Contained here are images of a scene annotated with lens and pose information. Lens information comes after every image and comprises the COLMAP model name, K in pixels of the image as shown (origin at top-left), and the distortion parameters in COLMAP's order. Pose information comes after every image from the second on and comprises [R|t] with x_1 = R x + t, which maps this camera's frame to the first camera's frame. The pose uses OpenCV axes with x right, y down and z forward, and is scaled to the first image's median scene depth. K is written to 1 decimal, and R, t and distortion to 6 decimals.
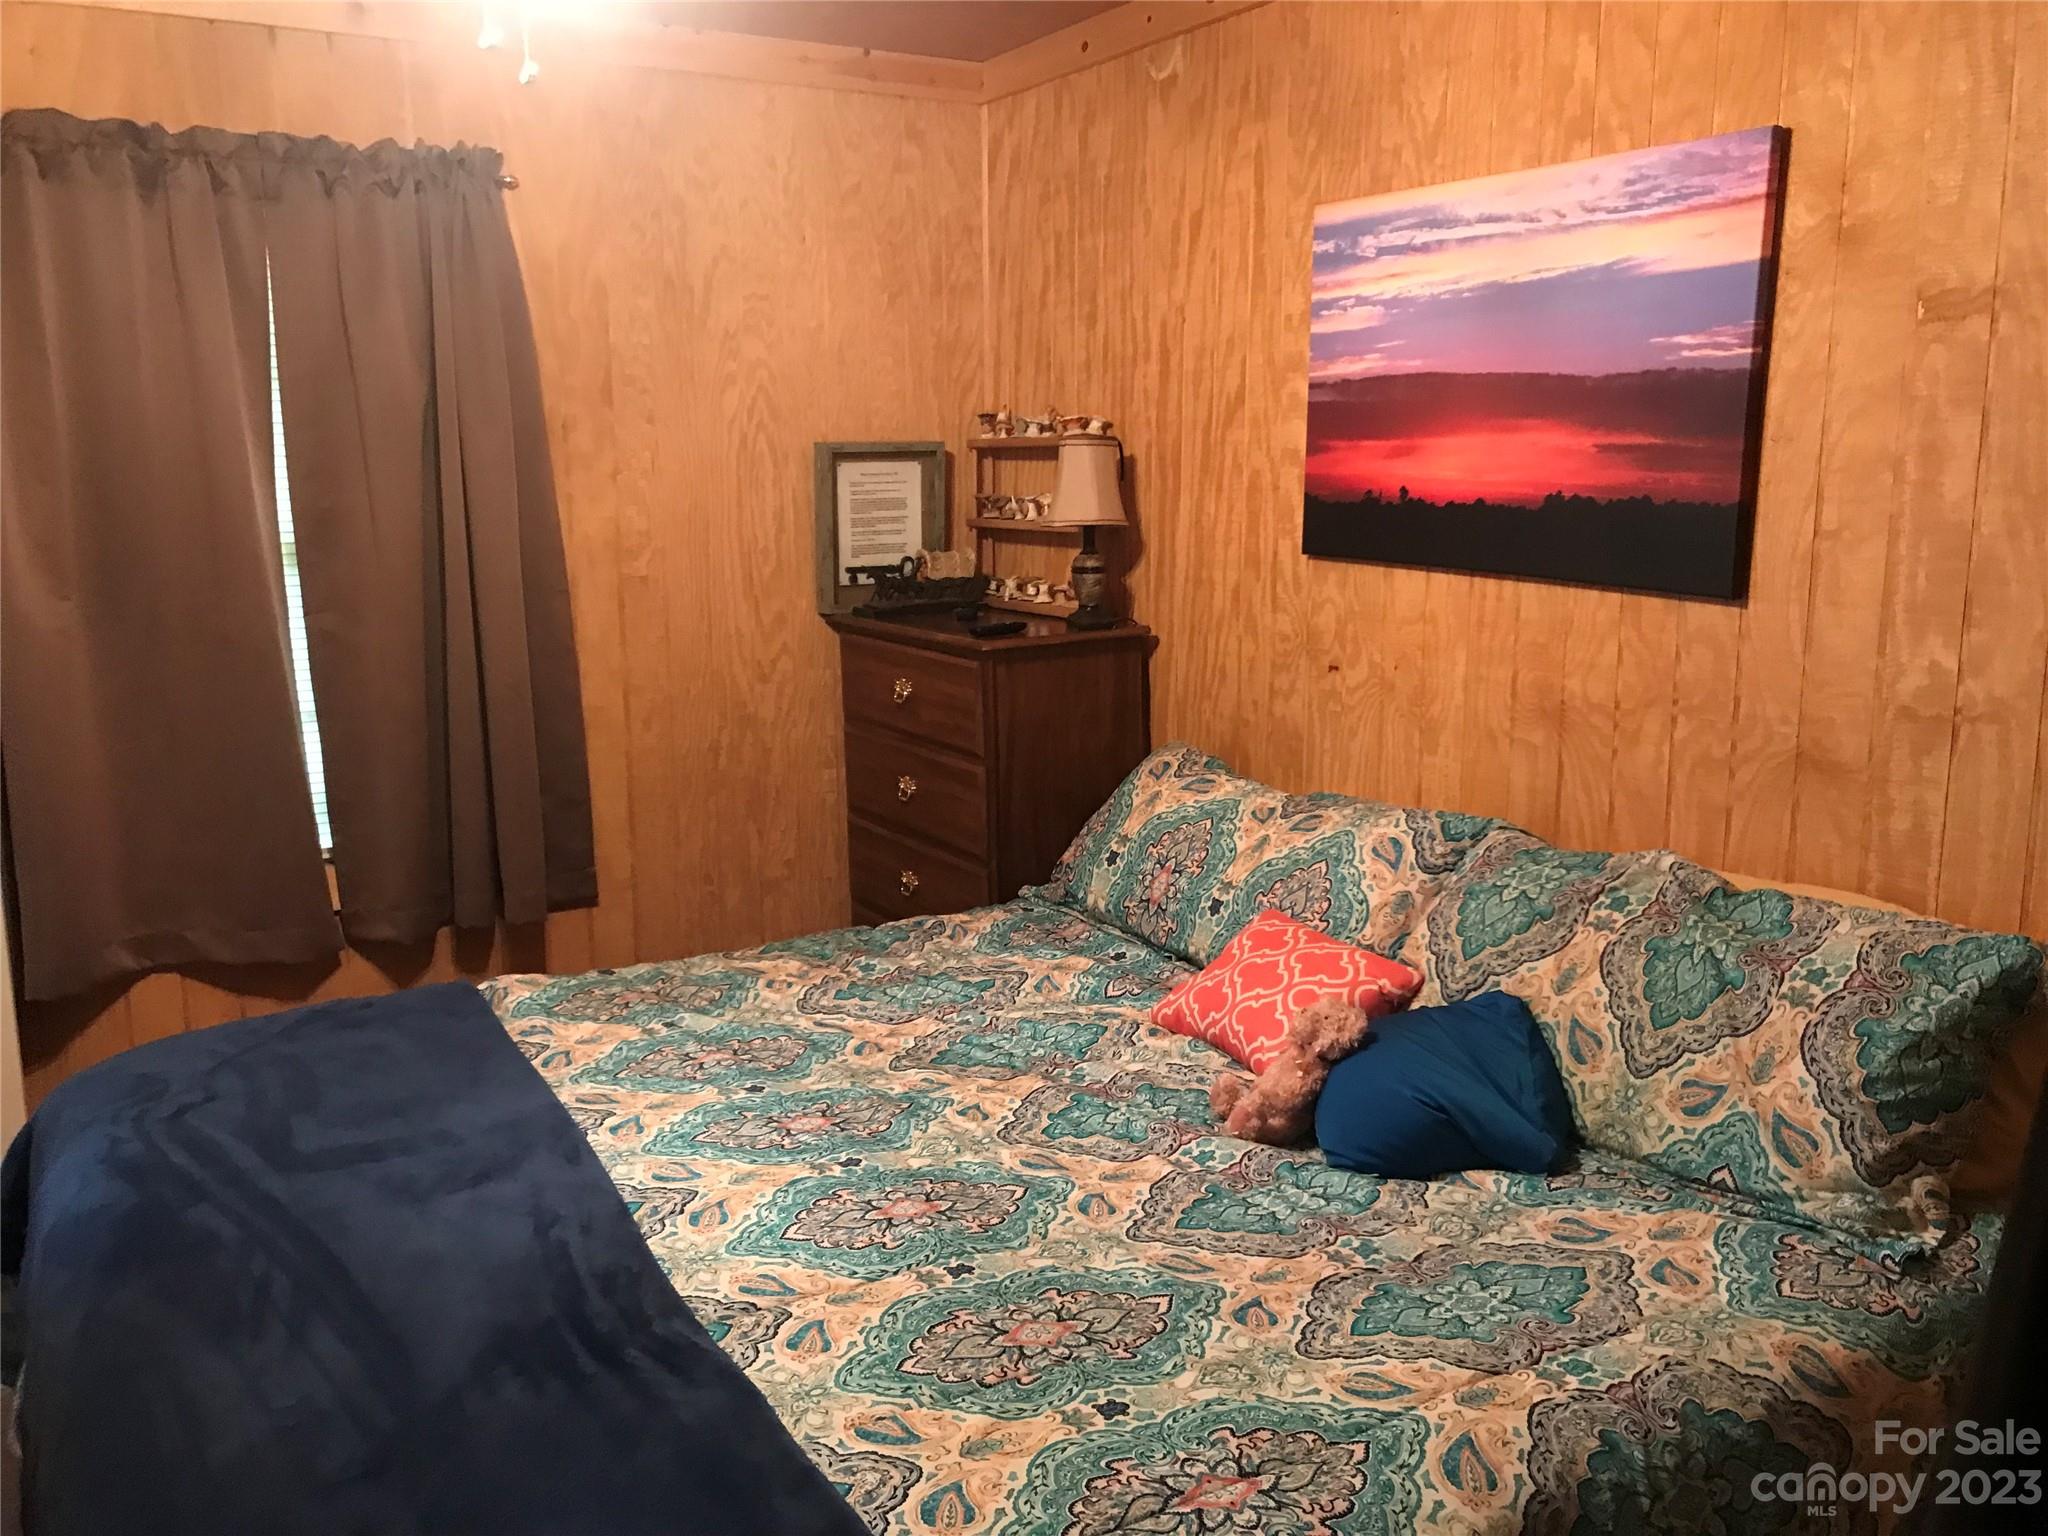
lens RADIAL K [[1720.8, 0, 1100.0], [0, 1720.8, 771.2], [0, 0, 1]] dist [0.126475, -0.278320]
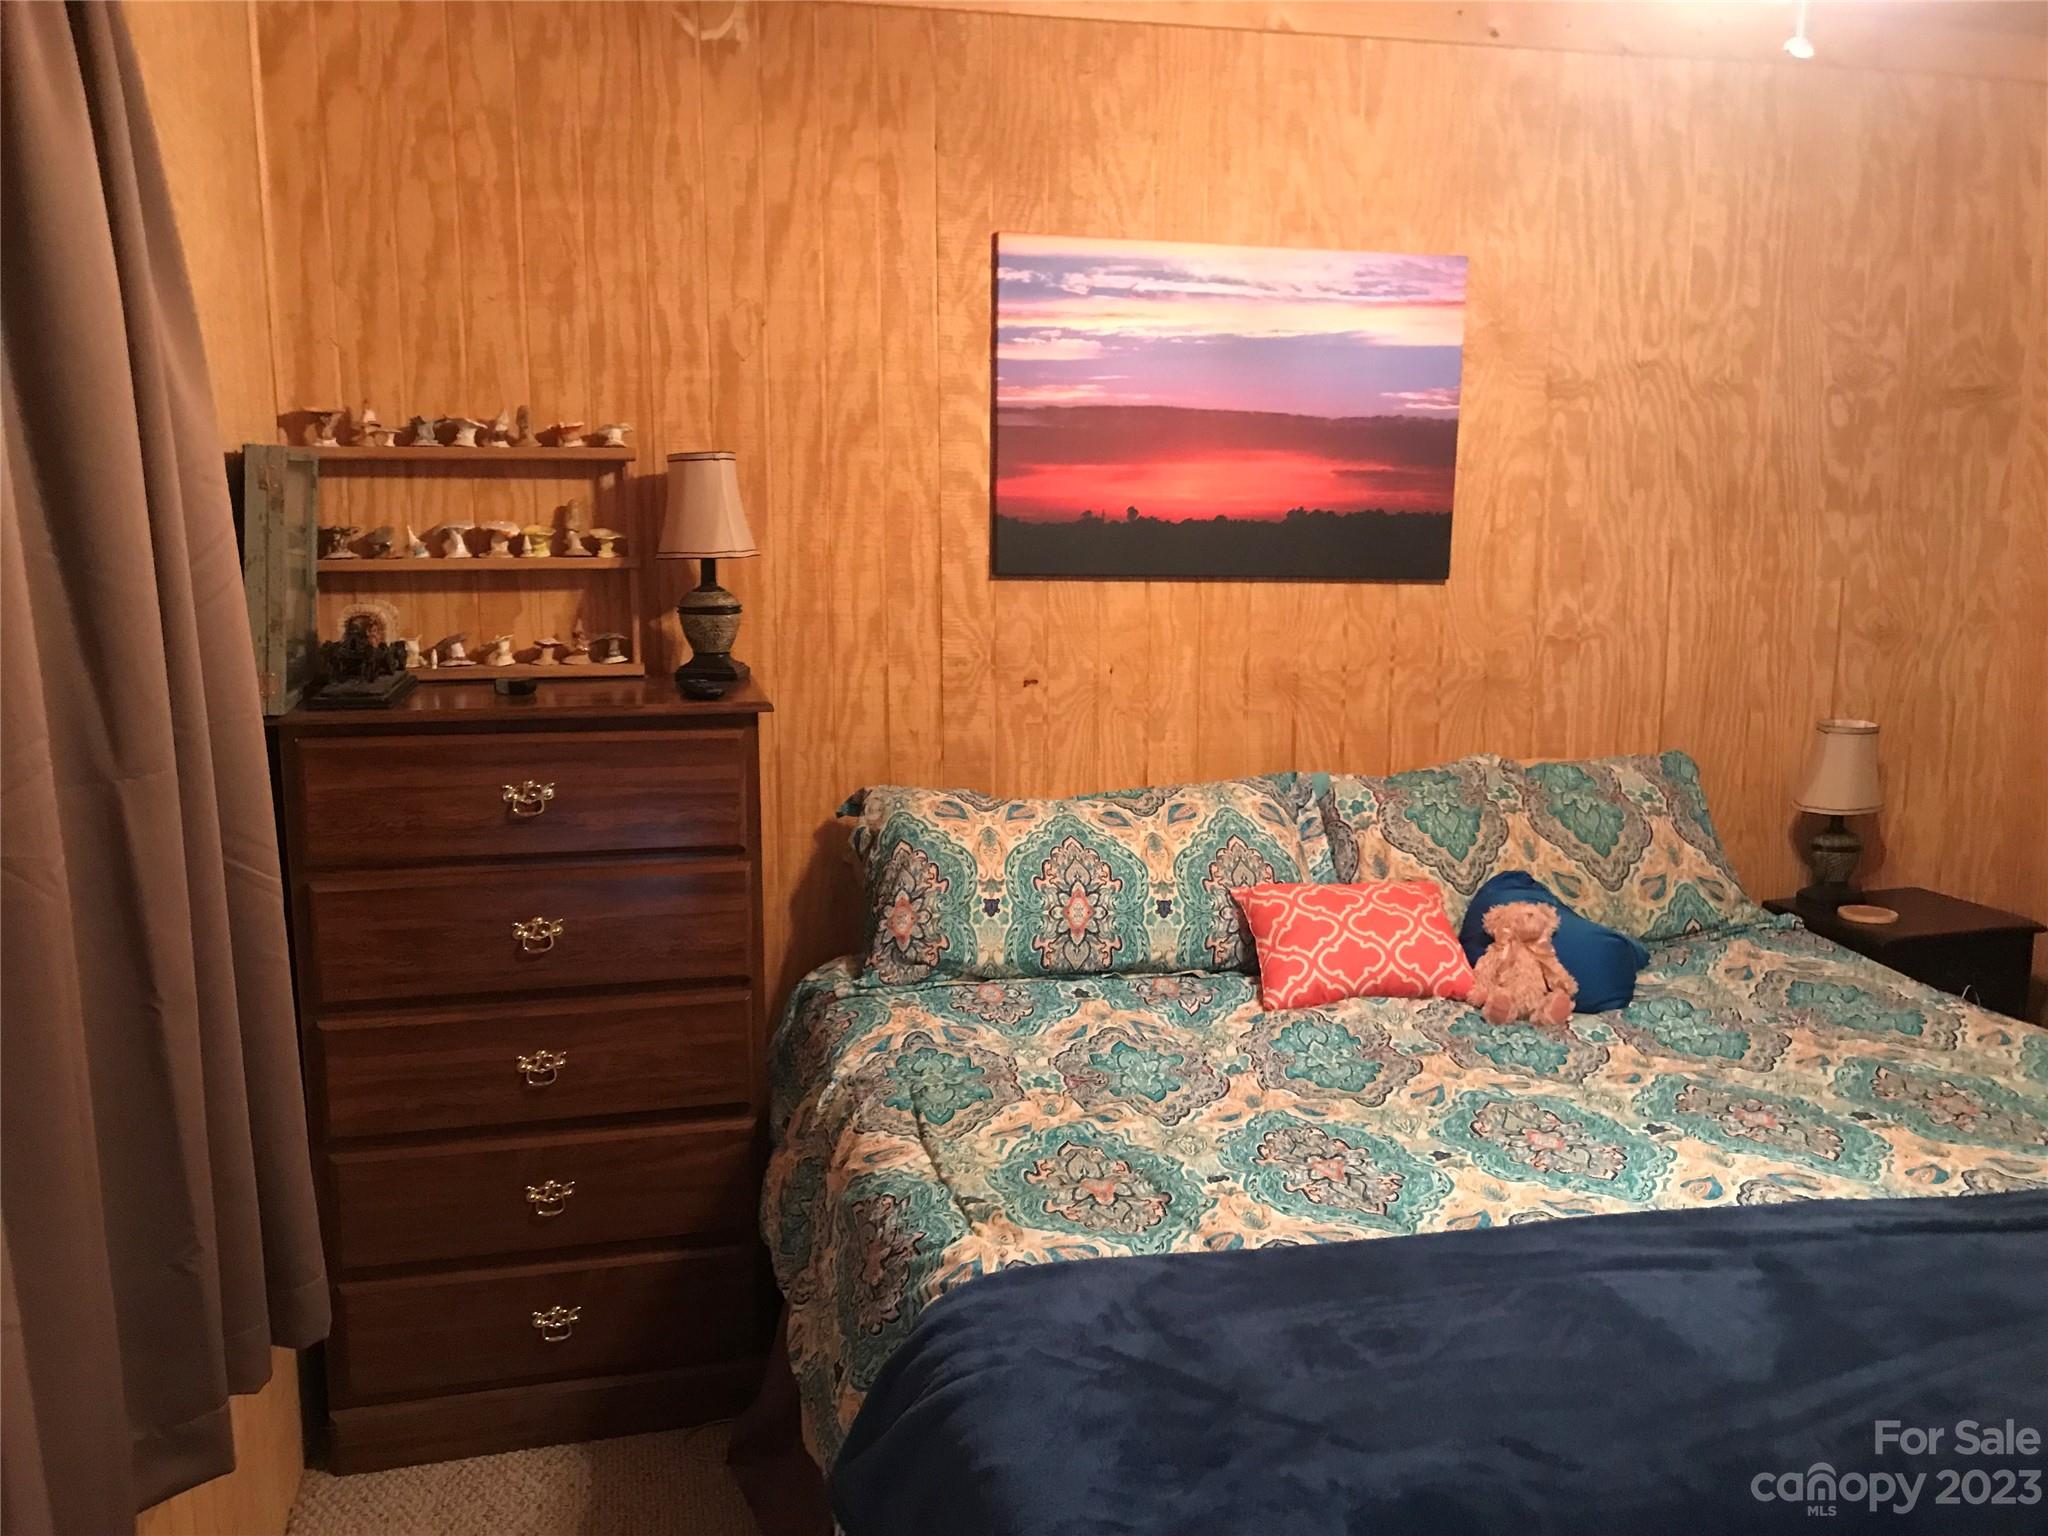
lens RADIAL K [[1650.8, 0, 1010.4], [0, 1650.8, 787.1], [0, 0, 1]] dist [0.191851, -0.559777]
pose [[0.305842, -0.157457, 0.938972, -0.909996], [0.171558, 0.979201, 0.108323, -0.120167], [-0.936498, 0.127958, 0.326493, 0.767660]]
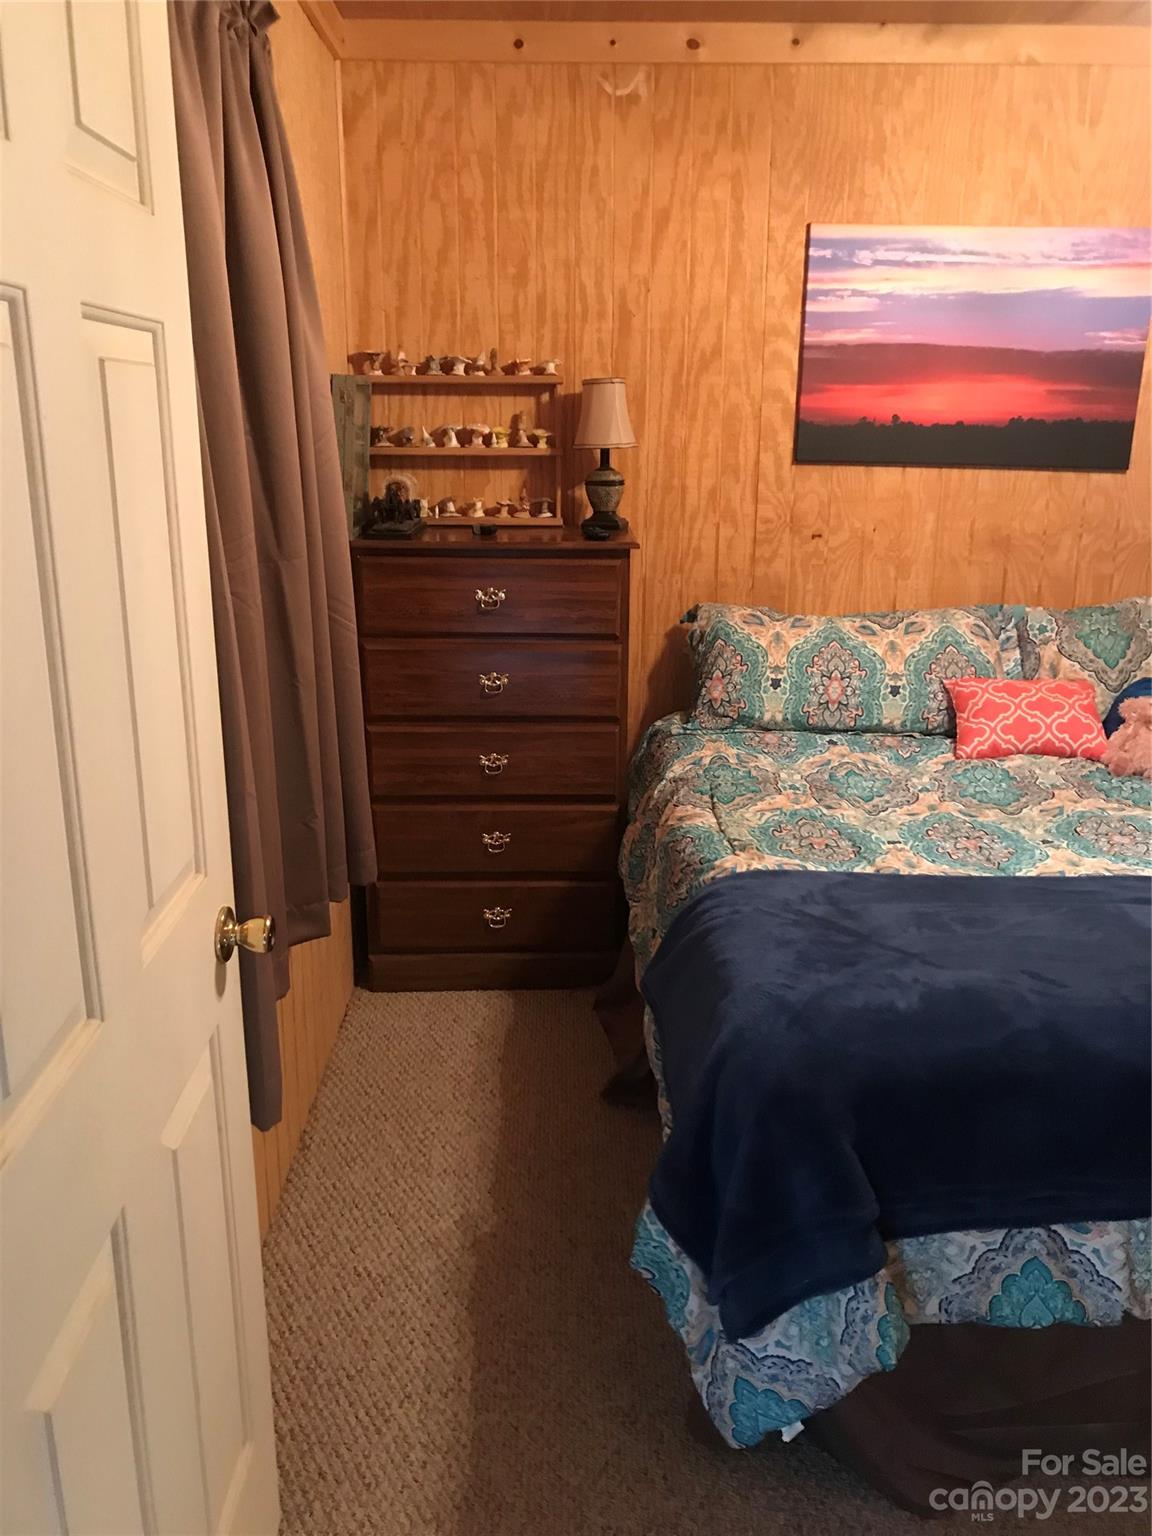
lens RADIAL K [[1244.3, 0, 584.2], [0, 1244.3, 760.8], [0, 0, 1]] dist [0.040536, -0.018245]
pose [[0.496509, -0.226813, 0.837875, -1.050832], [0.150756, 0.973122, 0.174089, -0.099738], [-0.854840, 0.039878, 0.517357, 0.675019]]
